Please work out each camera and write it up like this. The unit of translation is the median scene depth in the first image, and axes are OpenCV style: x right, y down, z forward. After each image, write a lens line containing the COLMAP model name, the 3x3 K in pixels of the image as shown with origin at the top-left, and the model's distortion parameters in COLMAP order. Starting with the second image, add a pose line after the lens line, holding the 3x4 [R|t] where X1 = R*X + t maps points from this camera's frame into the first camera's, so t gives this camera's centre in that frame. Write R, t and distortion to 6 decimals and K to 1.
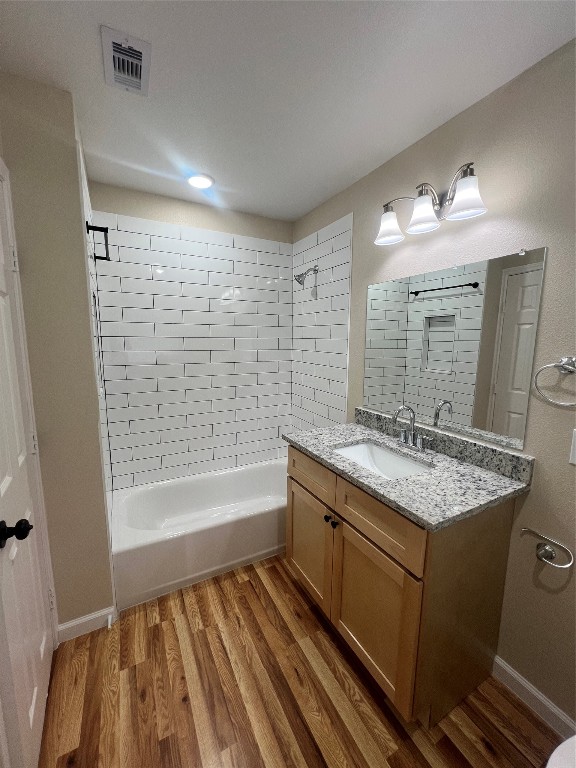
lens RADIAL K [[311.0, 0, 286.3], [0, 311.0, 383.8], [0, 0, 1]] dist [-0.000448, 0.002194]
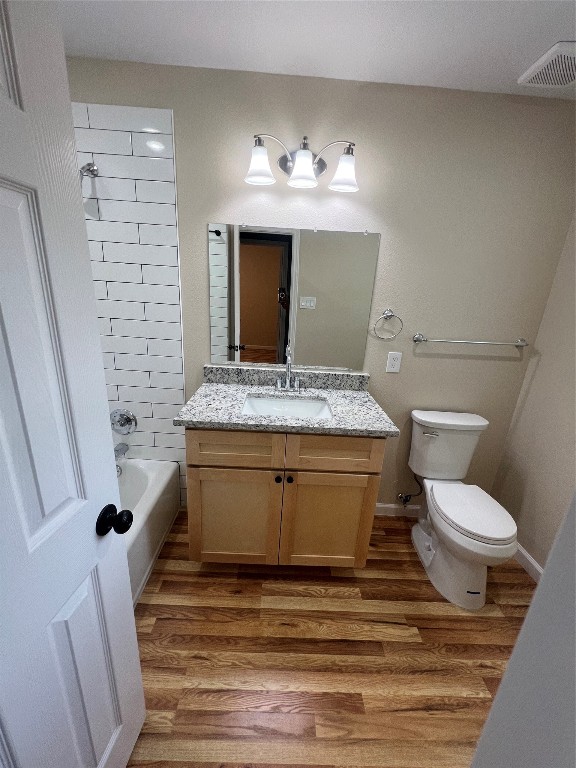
lens RADIAL K [[311.0, 0, 287.6], [0, 311.0, 383.2], [0, 0, 1]] dist [-0.000448, 0.002194]
pose [[0.459497, -0.240665, 0.854952, -0.596168], [0.072409, 0.969536, 0.234003, -0.091838], [-0.885223, -0.045618, 0.462925, 0.493573]]
